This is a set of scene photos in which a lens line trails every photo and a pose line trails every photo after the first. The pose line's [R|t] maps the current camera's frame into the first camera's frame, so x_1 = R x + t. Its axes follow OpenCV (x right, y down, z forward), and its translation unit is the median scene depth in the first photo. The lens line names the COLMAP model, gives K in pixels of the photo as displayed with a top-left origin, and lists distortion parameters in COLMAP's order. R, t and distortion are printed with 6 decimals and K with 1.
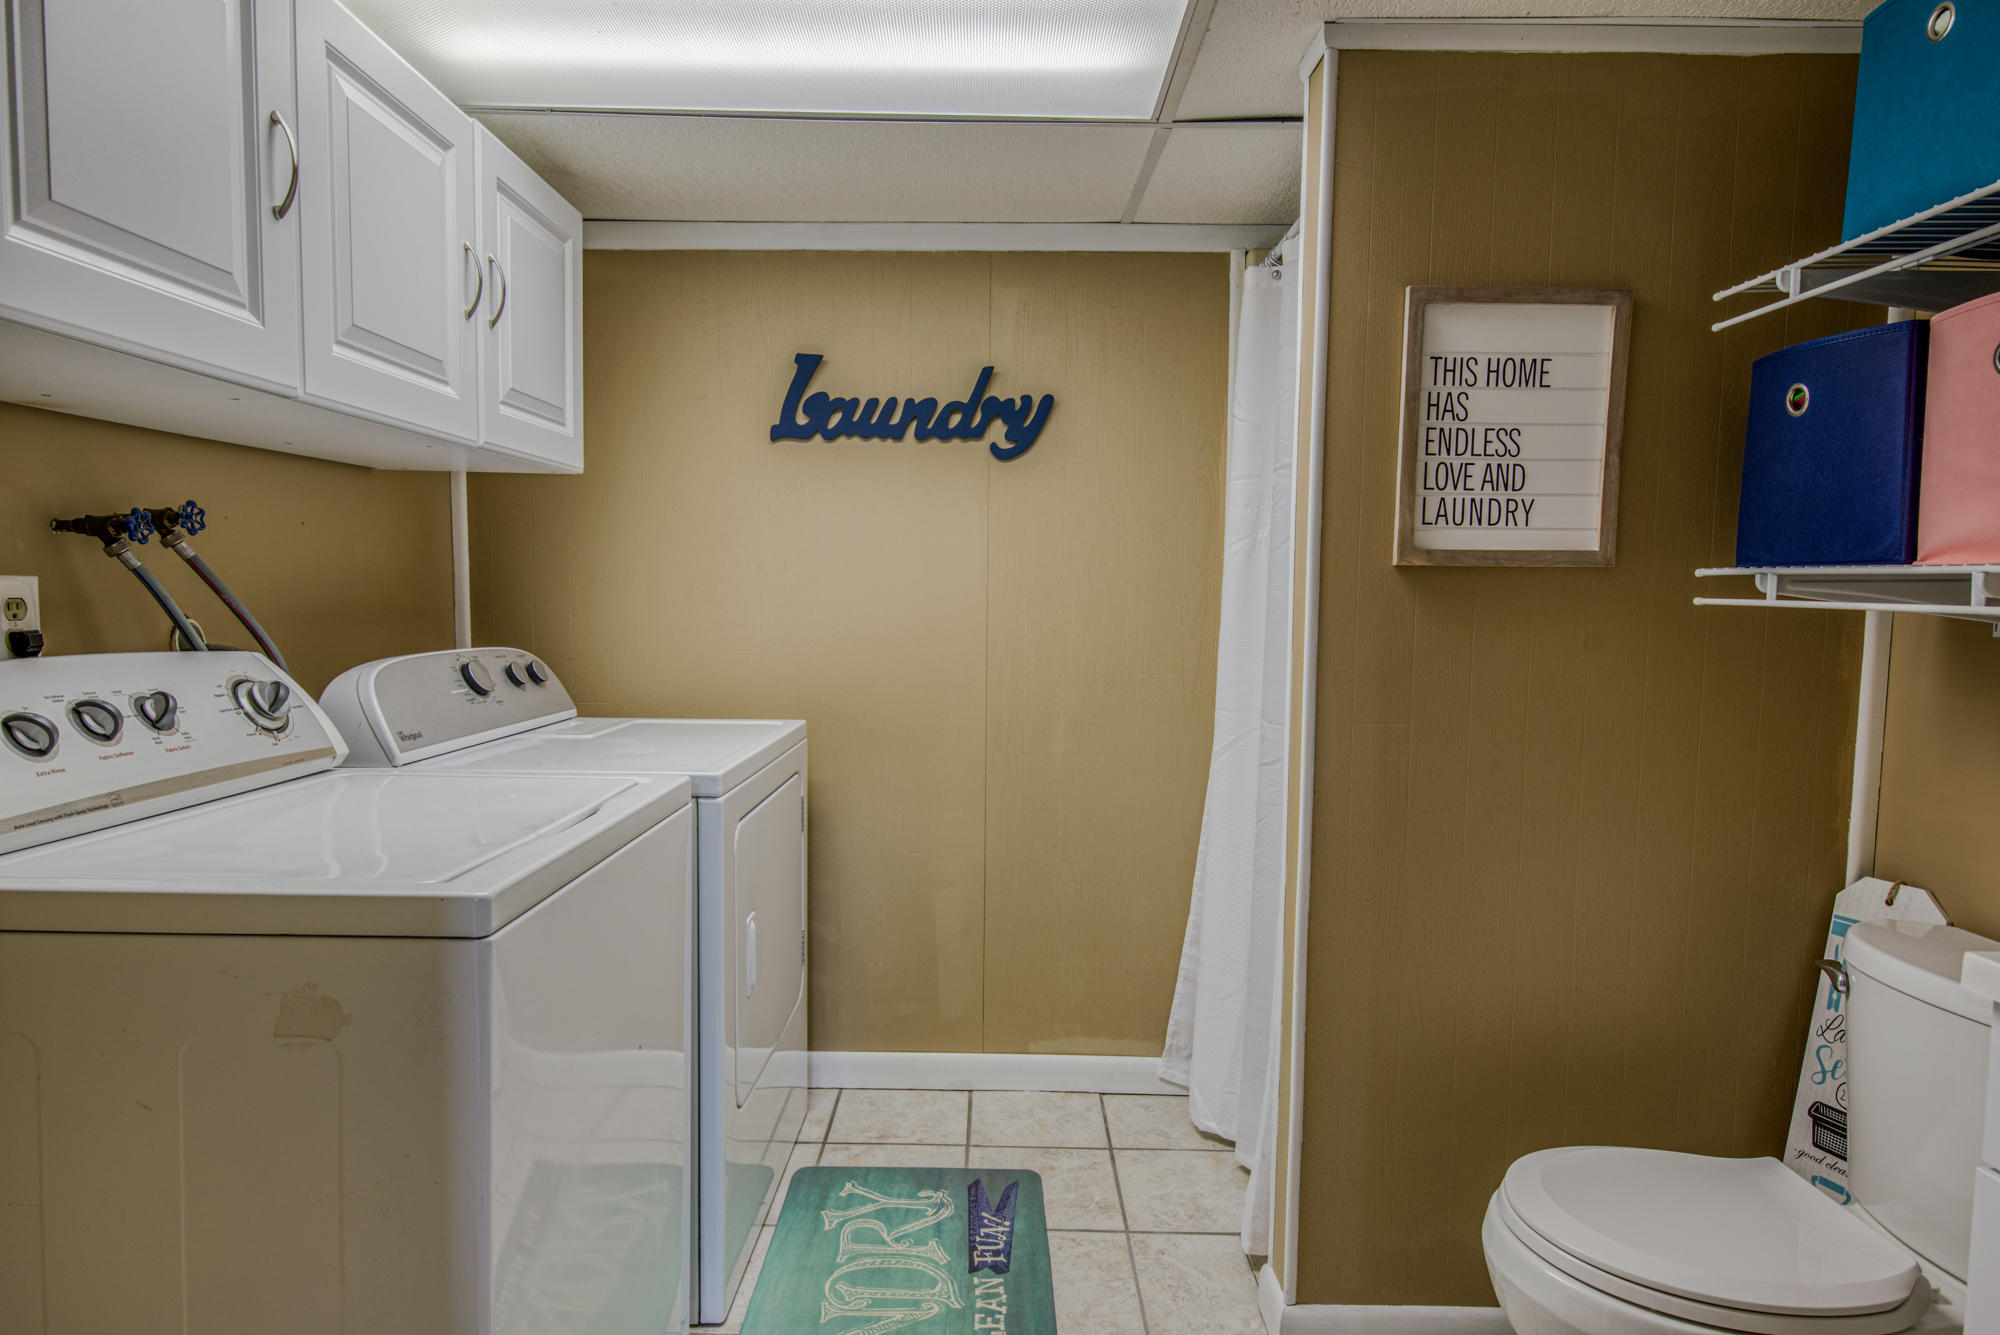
lens RADIAL K [[1120.6, 0, 1000.0], [0, 1120.6, 667.5], [0, 0, 1]] dist [0.017909, -0.012157]
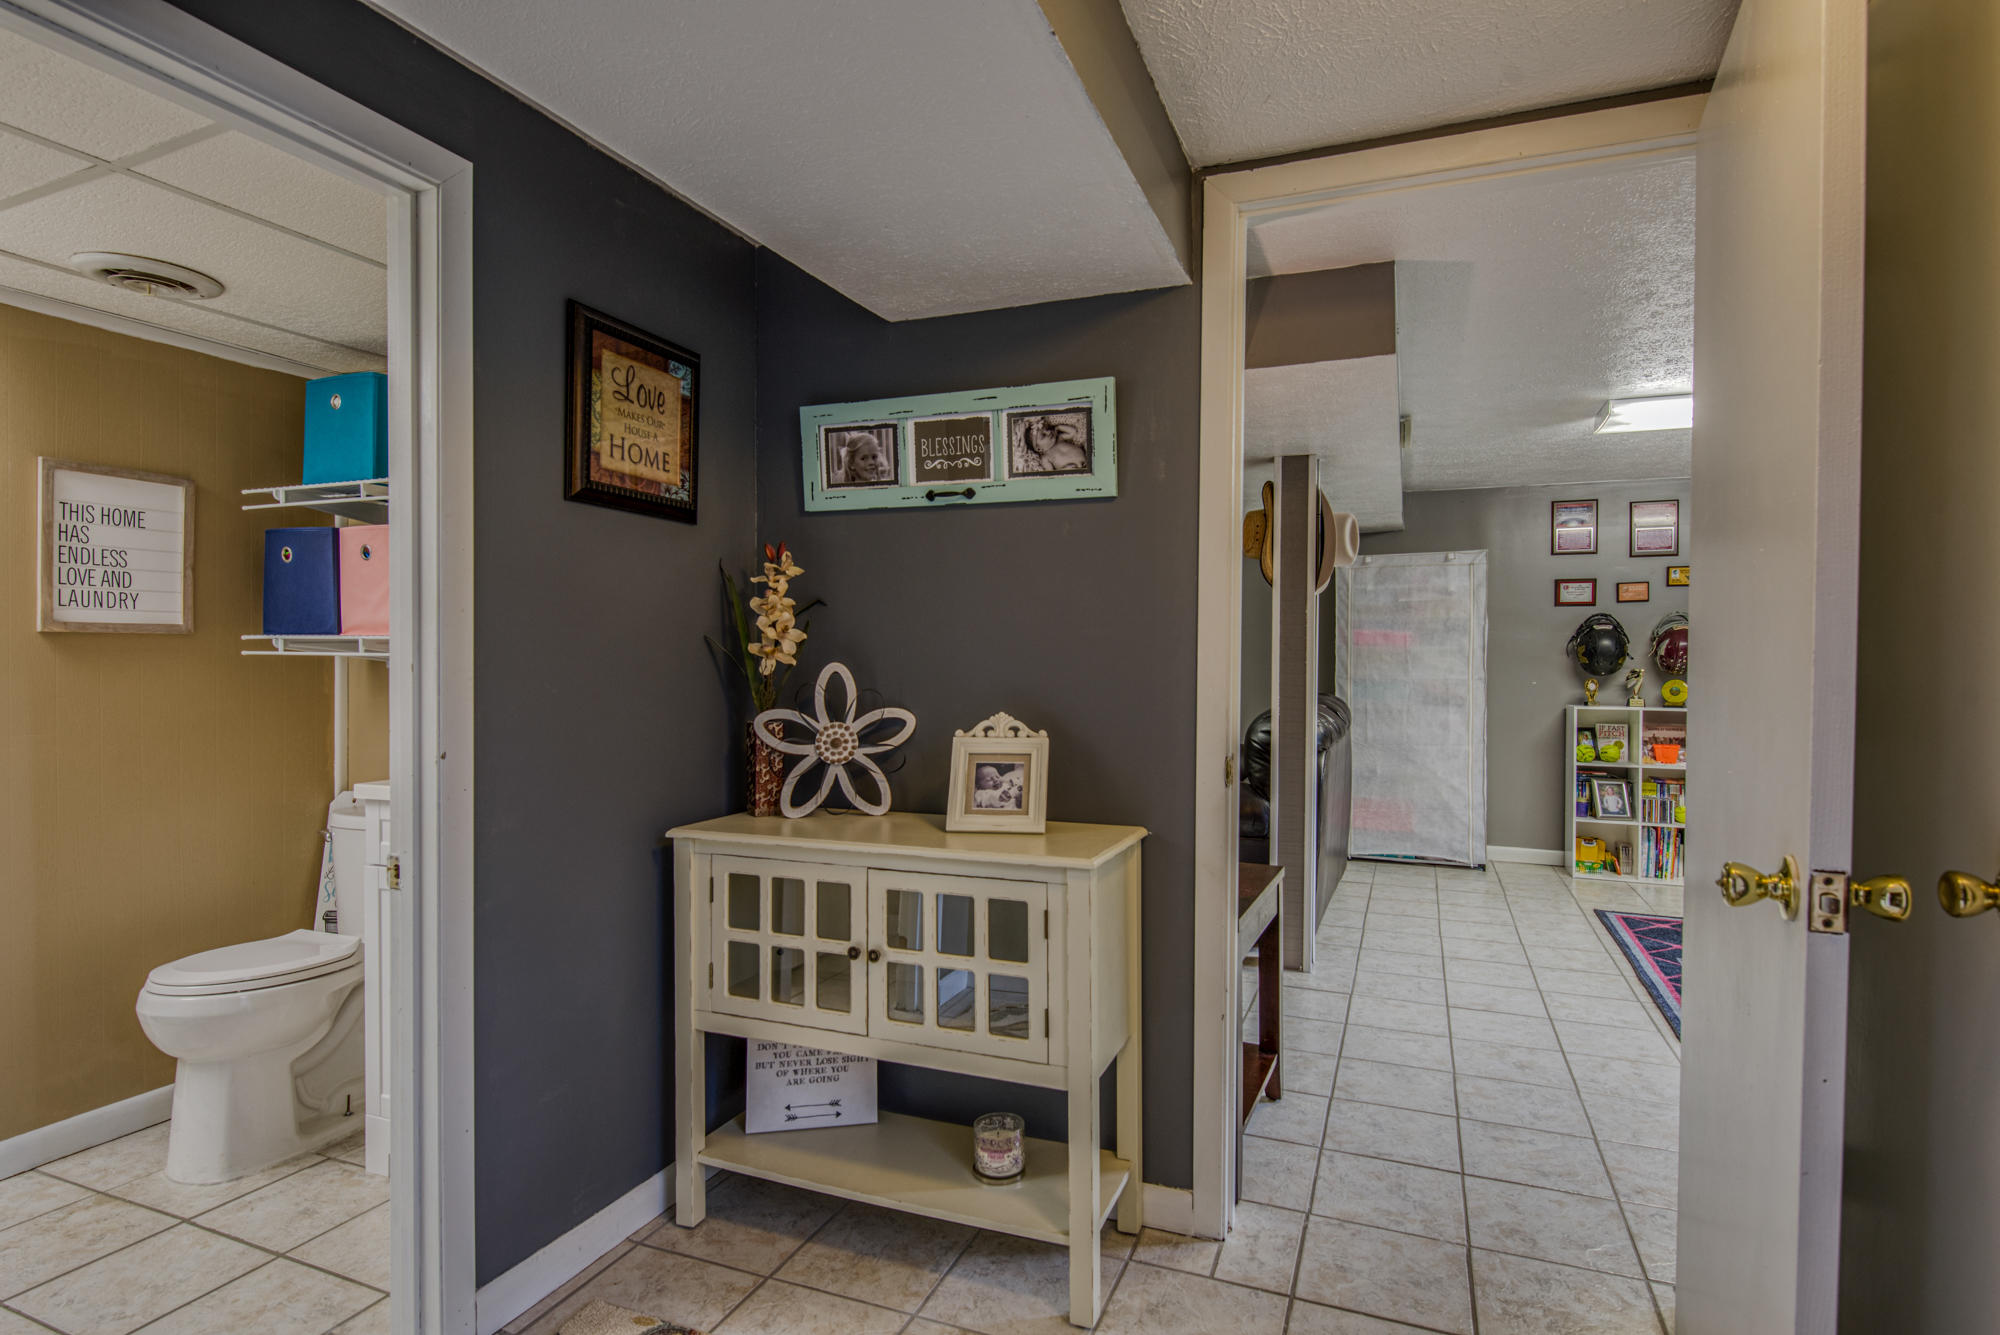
lens RADIAL K [[1013.6, 0, 1000.0], [0, 1013.6, 667.5], [0, 0, 1]] dist [0.014496, -0.017452]
pose [[0.383053, -0.021165, 0.923484, -0.443761], [0.066924, 0.997746, -0.004893, 0.056274], [-0.921299, 0.063677, 0.383606, -0.777370]]
